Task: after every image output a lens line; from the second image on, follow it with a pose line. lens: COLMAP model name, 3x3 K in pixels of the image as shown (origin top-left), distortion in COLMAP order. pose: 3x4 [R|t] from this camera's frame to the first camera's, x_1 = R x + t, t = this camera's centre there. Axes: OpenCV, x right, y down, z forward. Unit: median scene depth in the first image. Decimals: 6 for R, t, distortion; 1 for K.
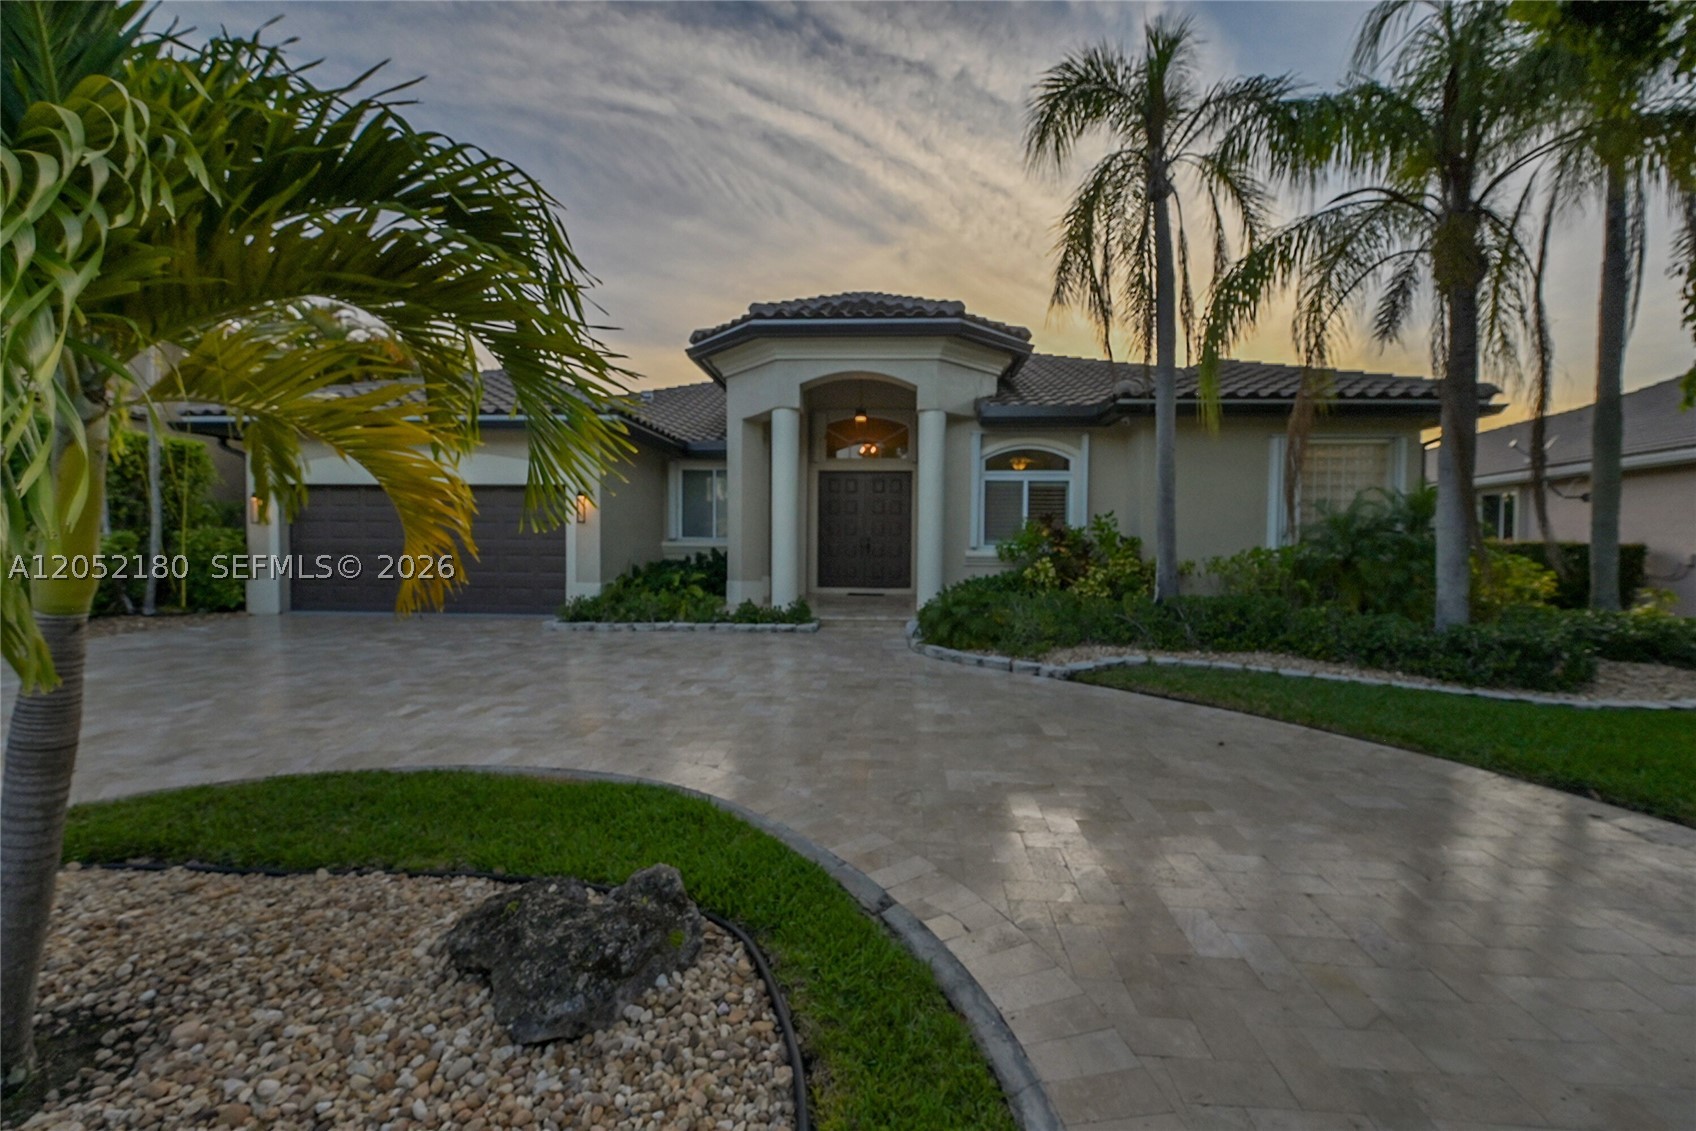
lens RADIAL K [[669.7, 0, 892.7], [0, 669.7, 553.8], [0, 0, 1]] dist [0.000142, 0.000089]
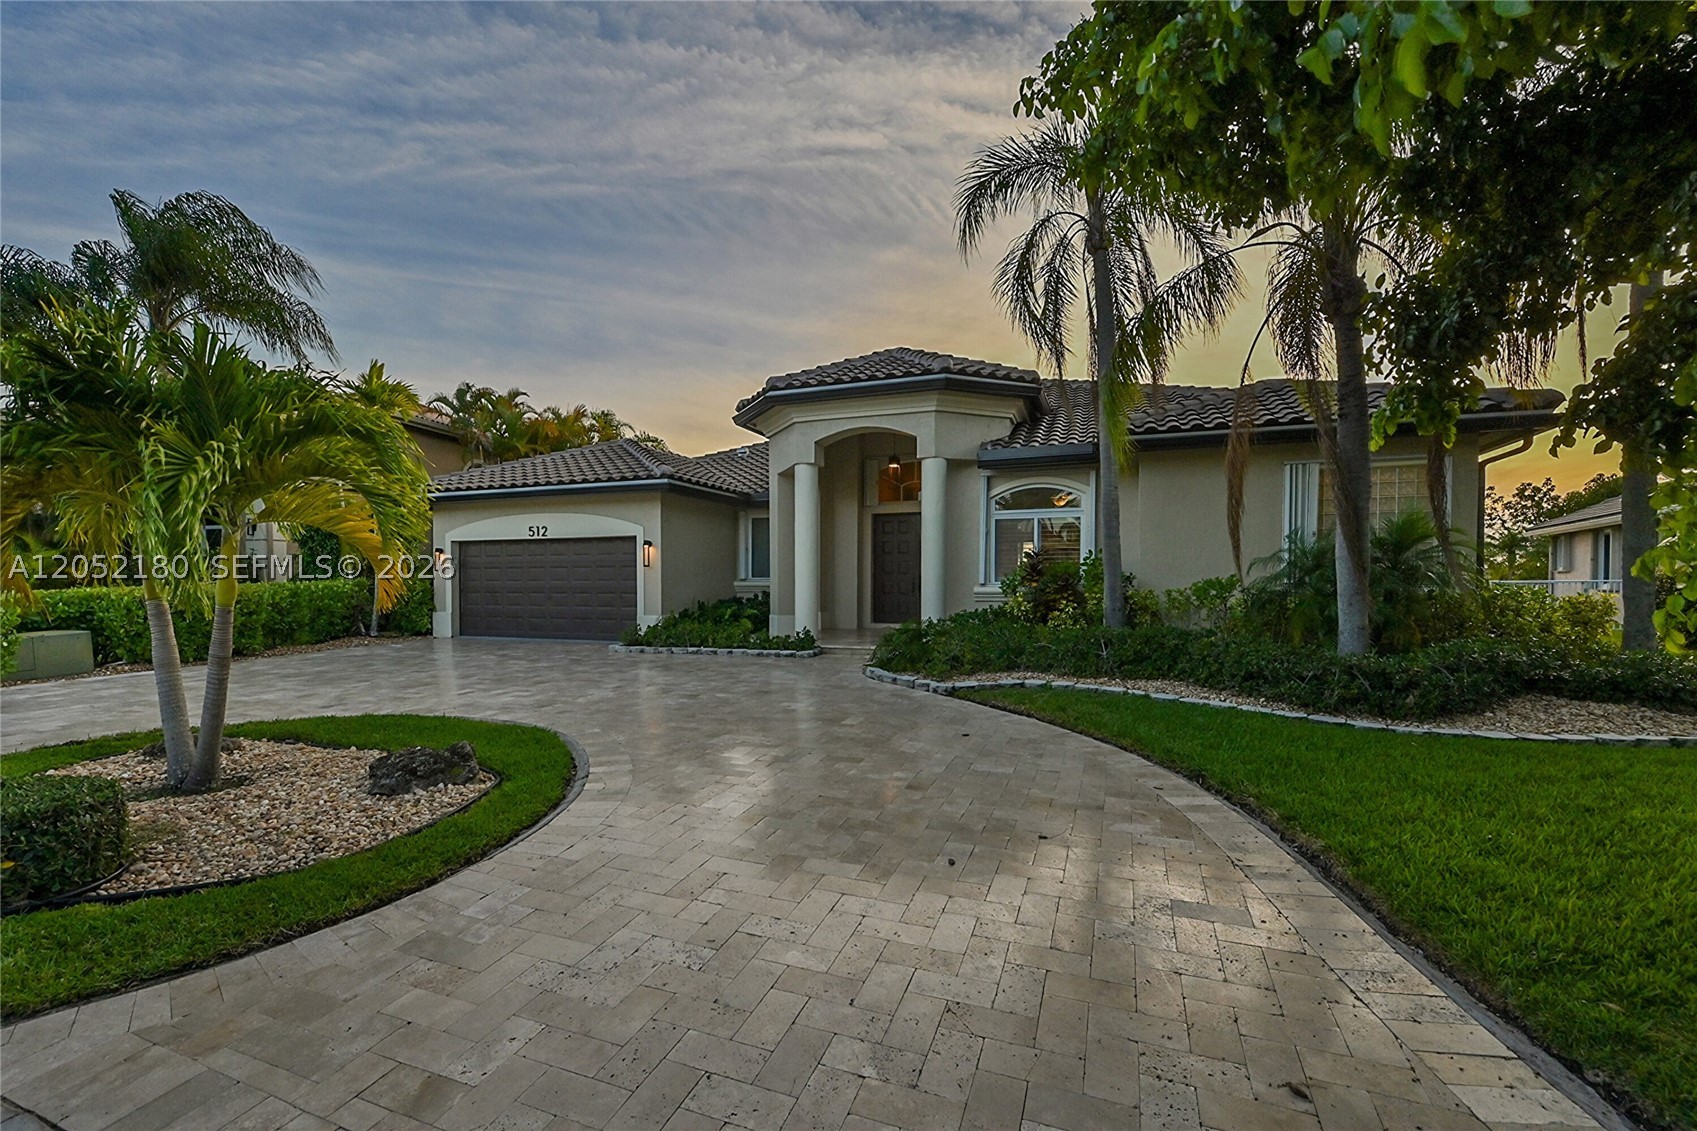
lens RADIAL K [[692.6, 0, 847.5], [0, 692.6, 590.8], [0, 0, 1]] dist [-0.000568, -0.000004]
pose [[0.961088, -0.005559, -0.276185, 0.229120], [0.004308, 0.999978, -0.005134, 0.006028], [0.276207, 0.003744, 0.961091, -0.114781]]
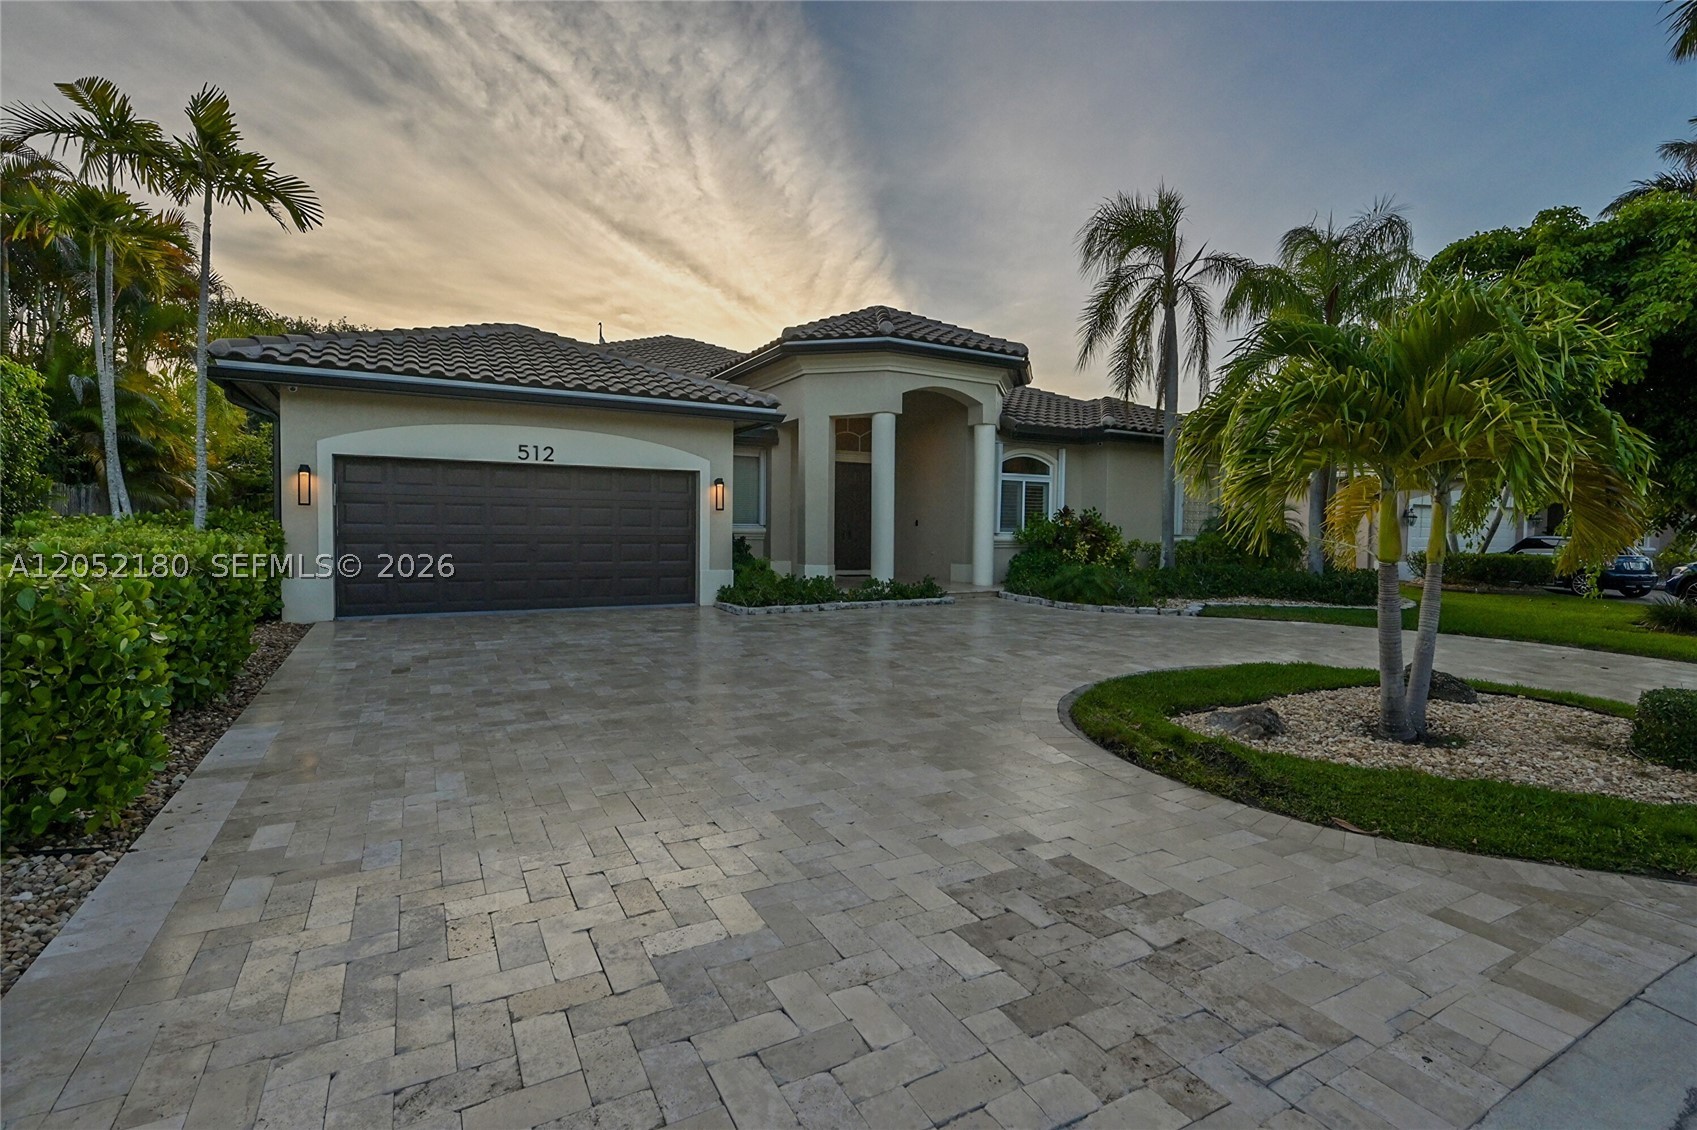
lens RADIAL K [[783.2, 0, 848.5], [0, 783.2, 565.0], [0, 0, 1]] dist [0.001633, 0.000045]
pose [[0.834833, -0.027217, 0.549830, -0.993354], [-0.002938, 0.998543, 0.053889, -0.028724], [-0.550495, -0.046604, 0.833536, -0.094739]]
